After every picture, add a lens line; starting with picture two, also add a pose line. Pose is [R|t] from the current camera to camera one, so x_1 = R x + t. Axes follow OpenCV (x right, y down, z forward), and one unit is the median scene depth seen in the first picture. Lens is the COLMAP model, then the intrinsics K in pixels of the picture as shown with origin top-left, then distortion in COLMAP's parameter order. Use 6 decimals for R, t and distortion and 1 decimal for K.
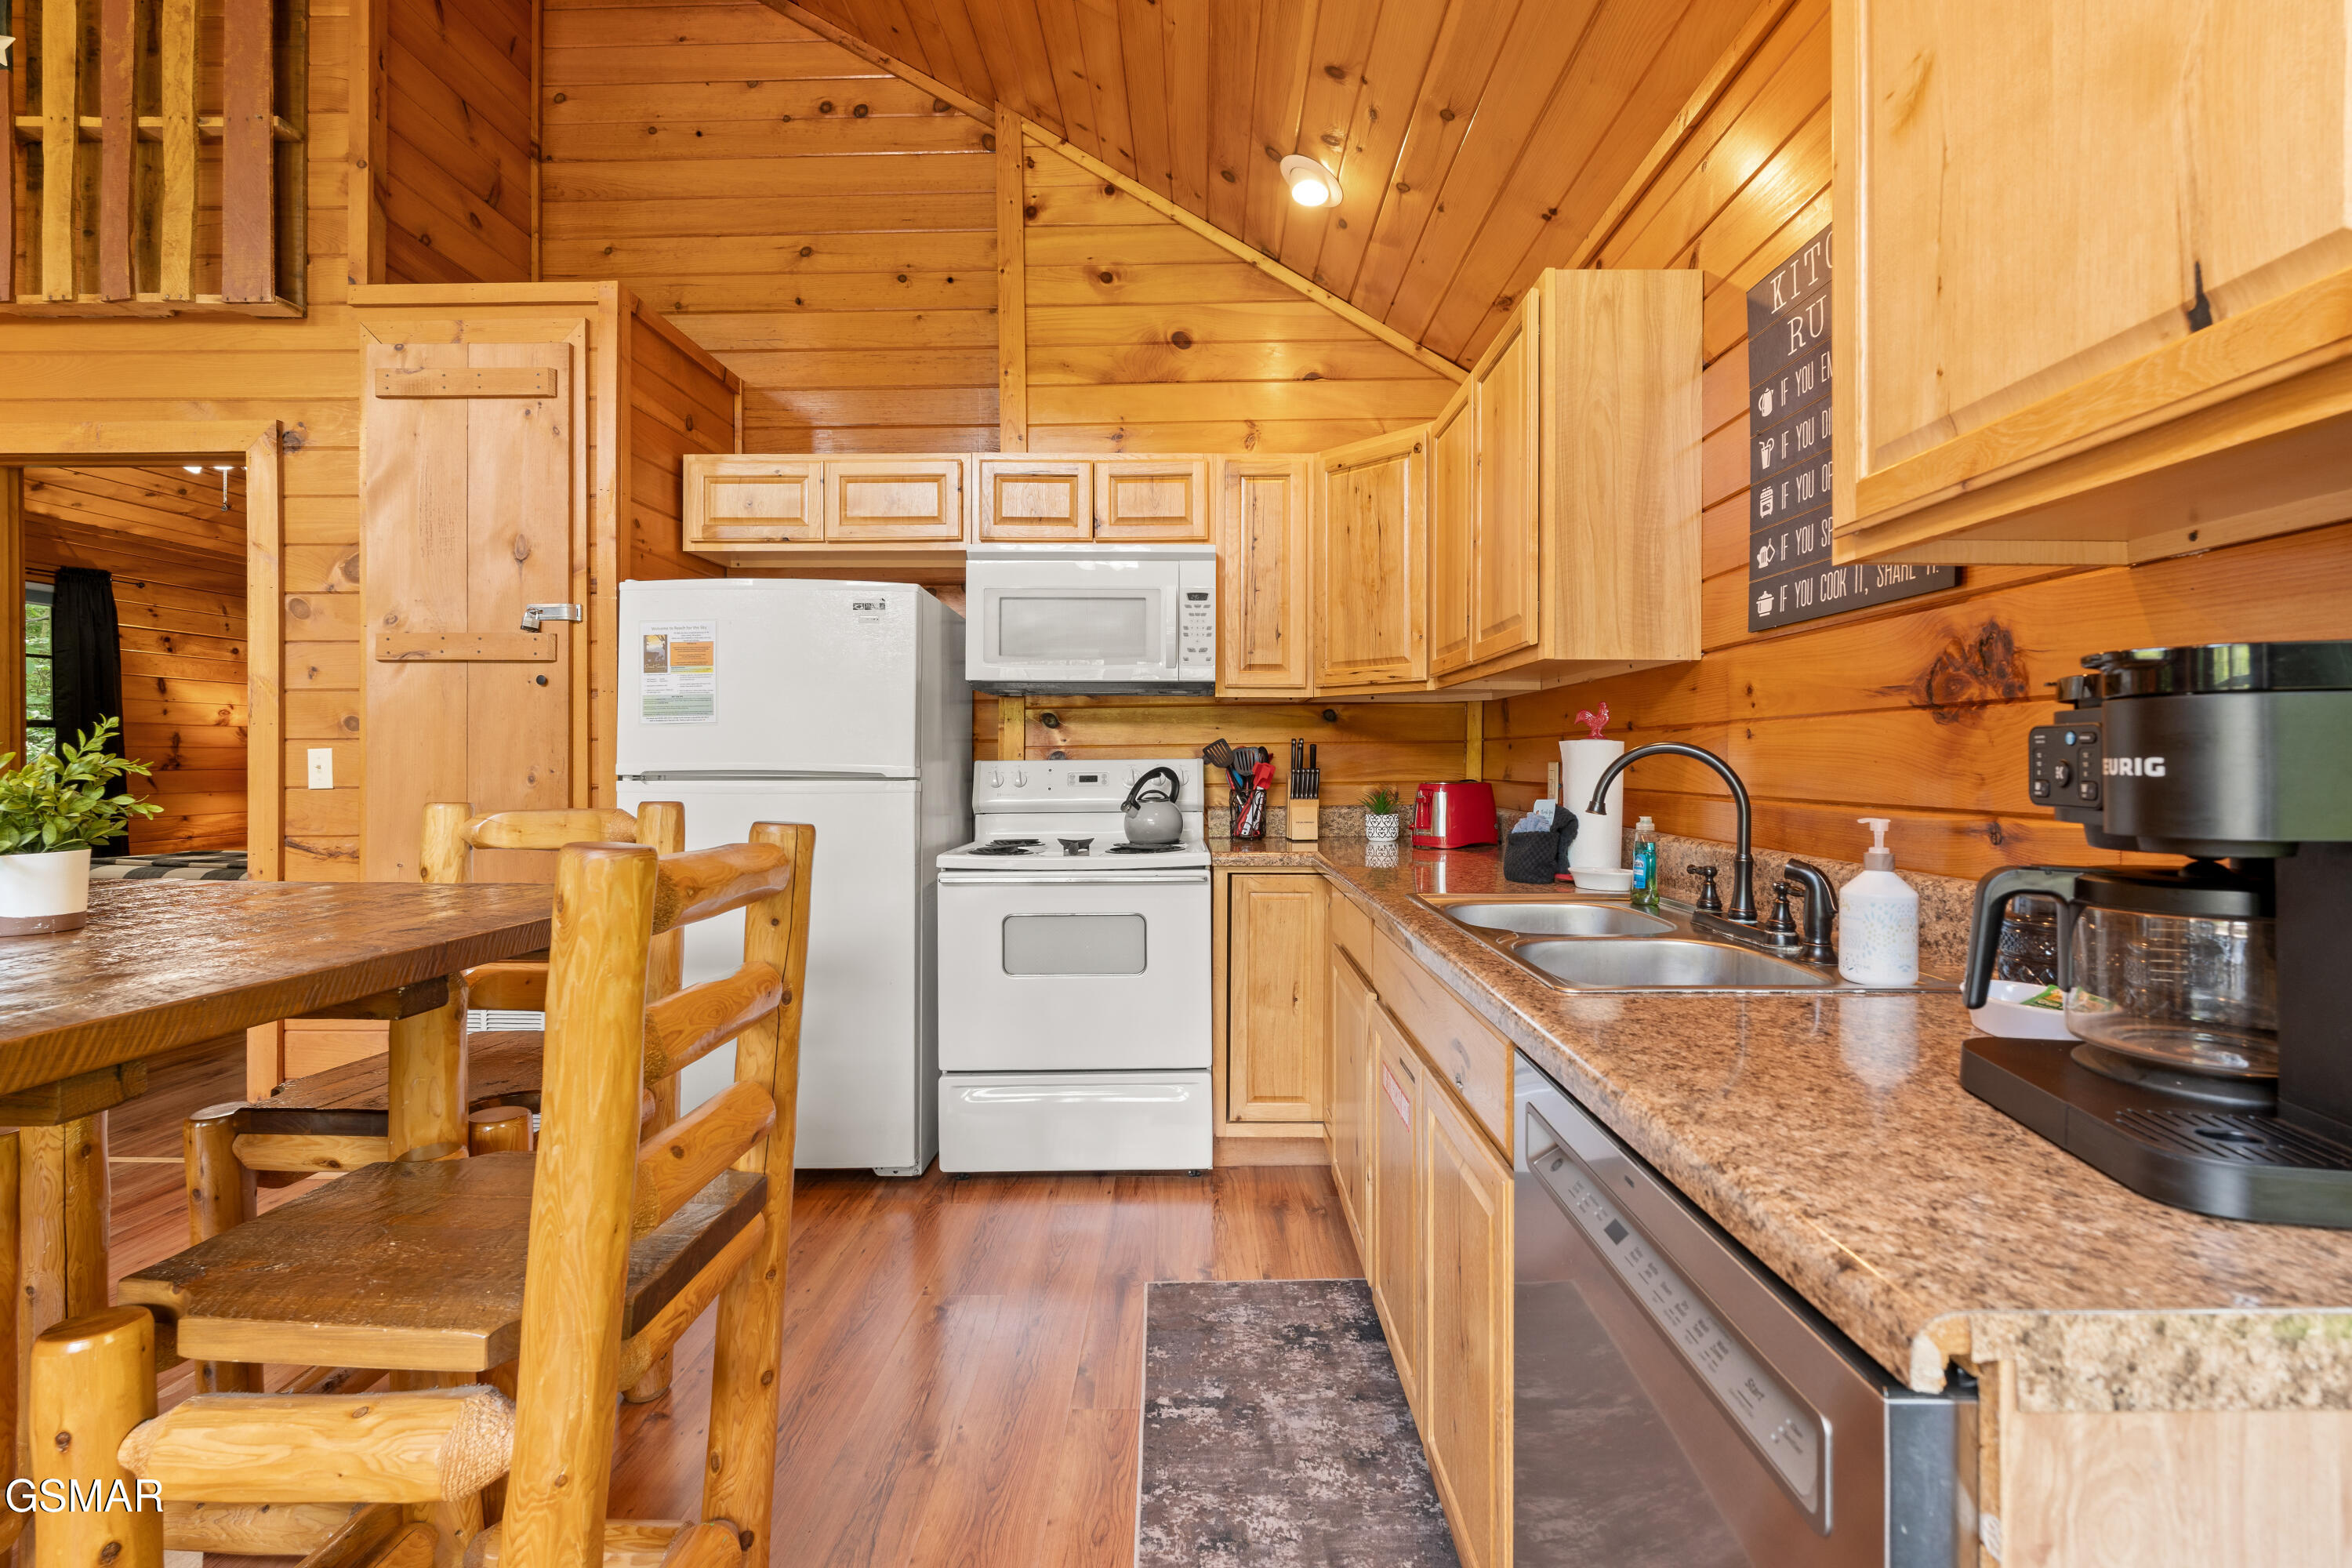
lens RADIAL K [[1038.4, 0, 1185.5], [0, 1038.4, 757.9], [0, 0, 1]] dist [-0.007984, 0.001410]
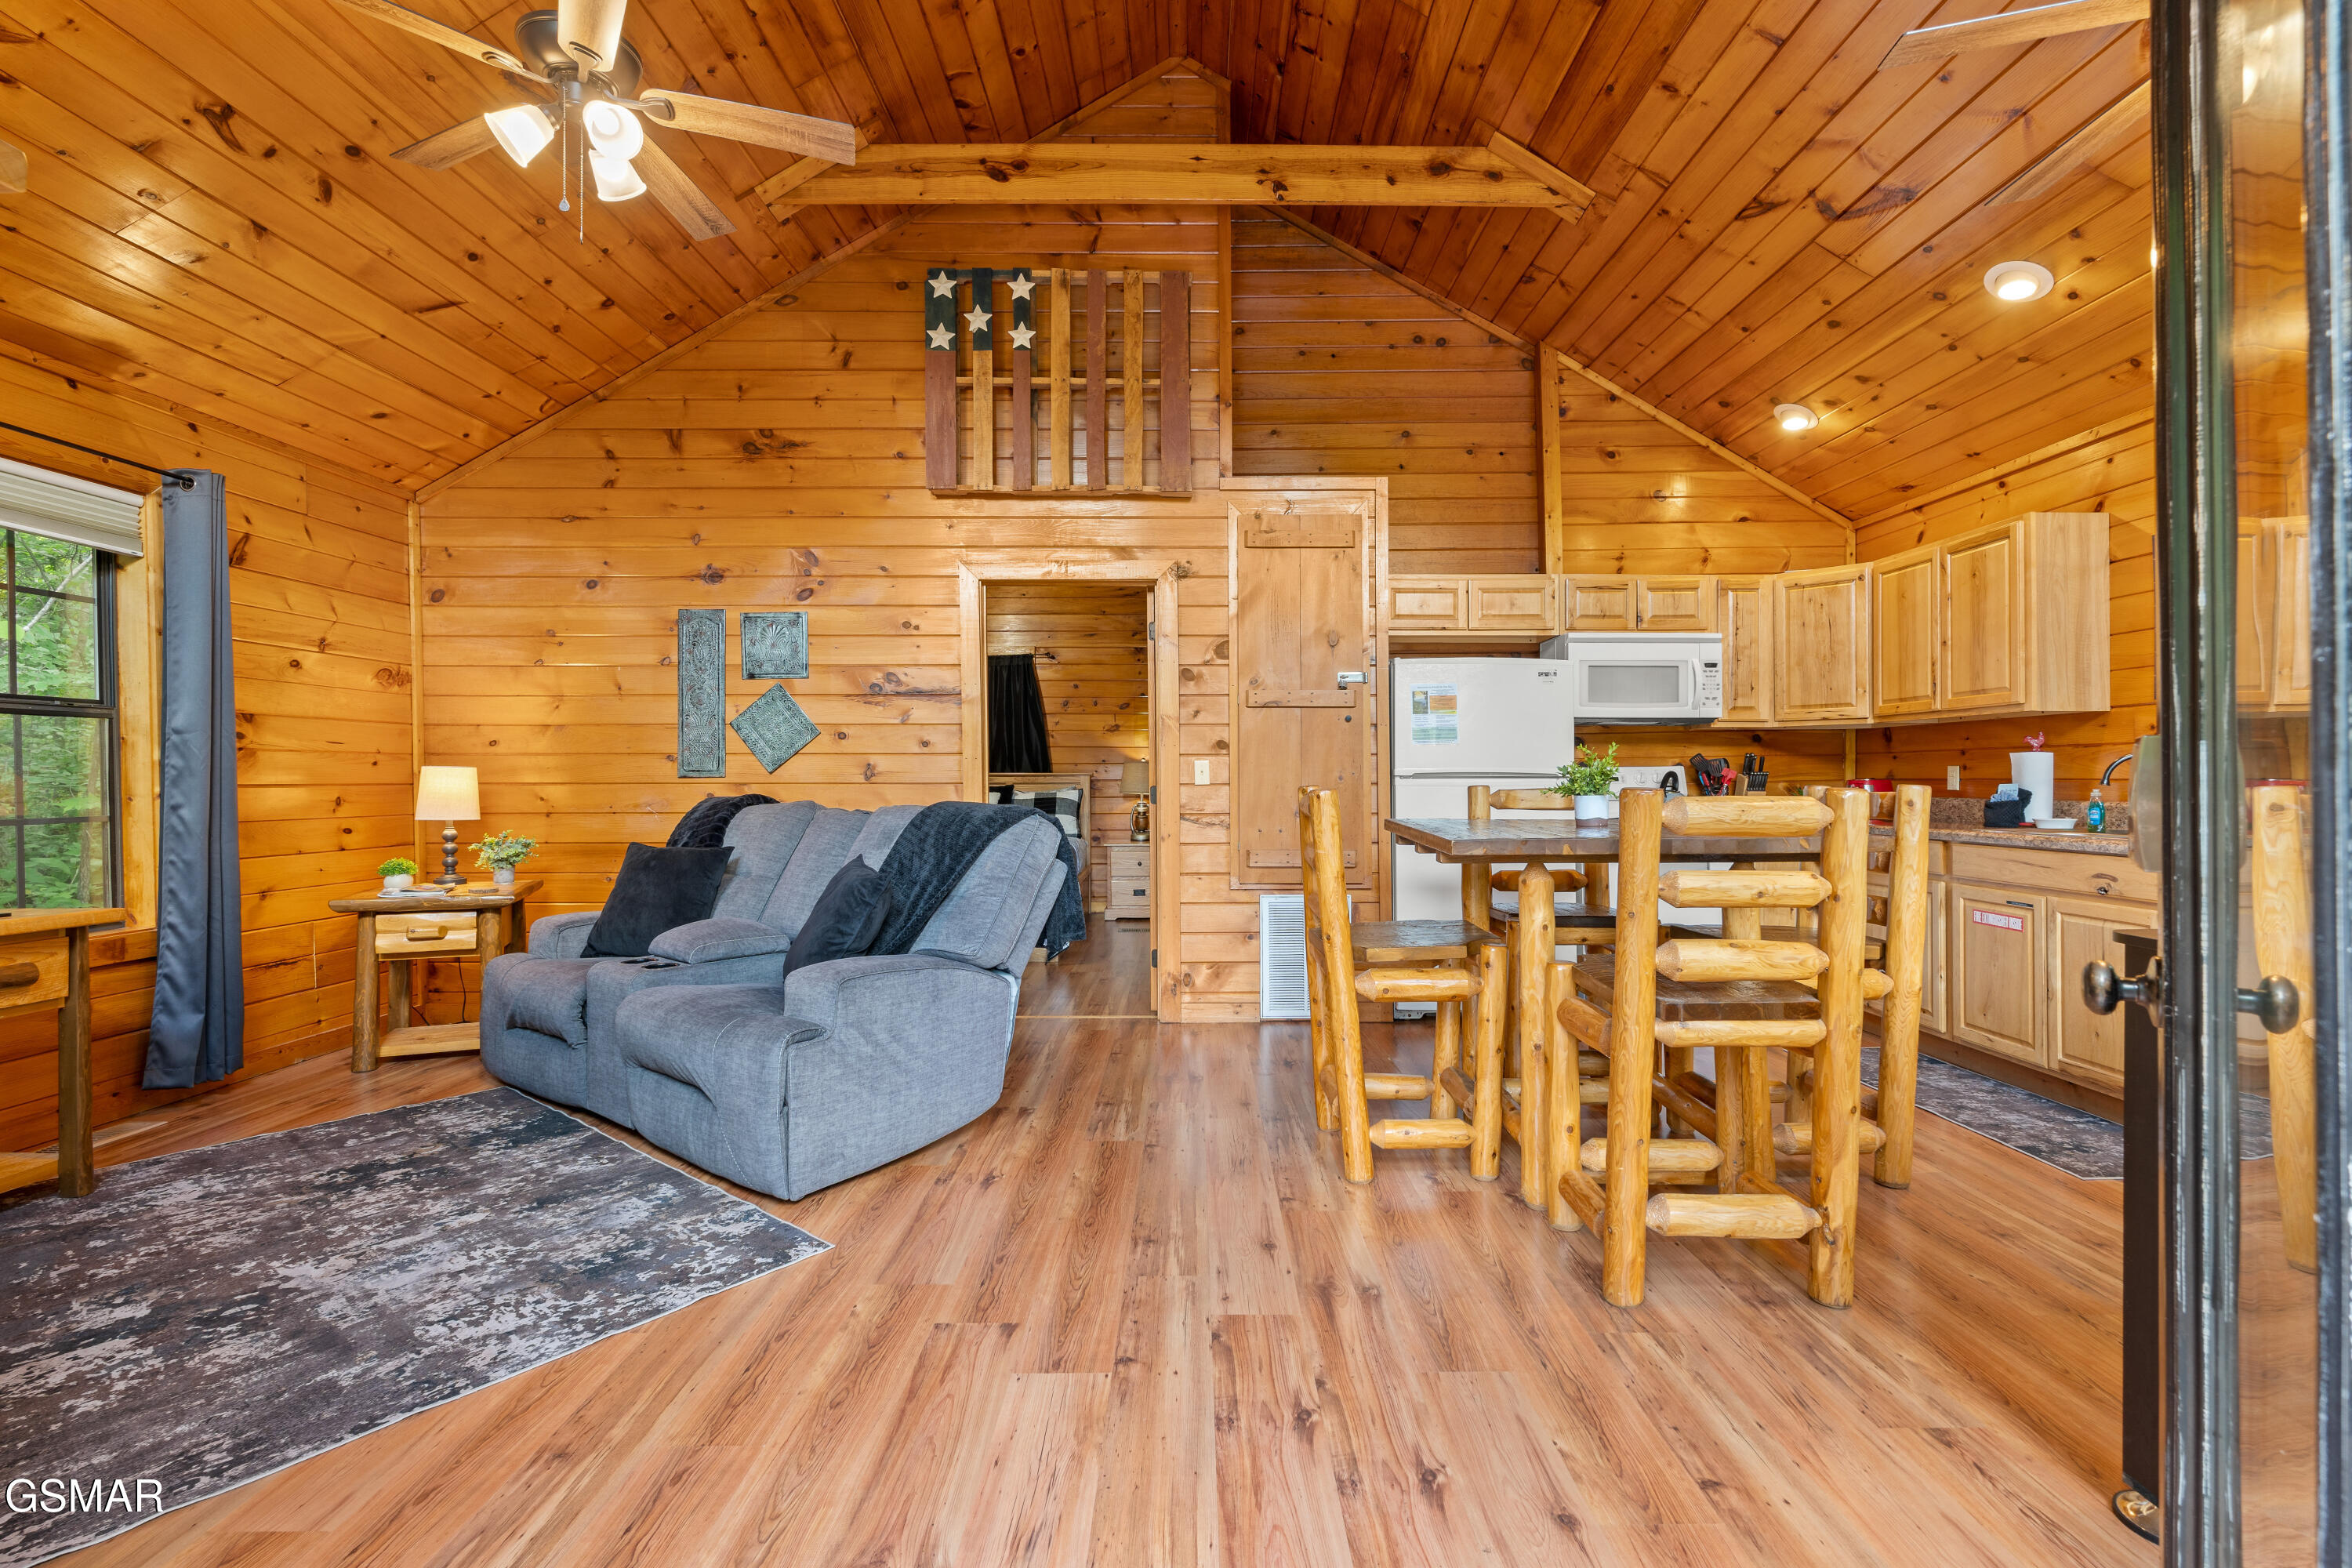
lens RADIAL K [[1038.4, 0, 1199.6], [0, 1038.4, 768.8], [0, 0, 1]] dist [-0.007984, 0.001410]
pose [[0.999848, -0.002443, 0.017256, -0.879023], [0.002603, 0.999954, -0.009281, 0.019882], [-0.017233, 0.009325, 0.999808, -0.646499]]
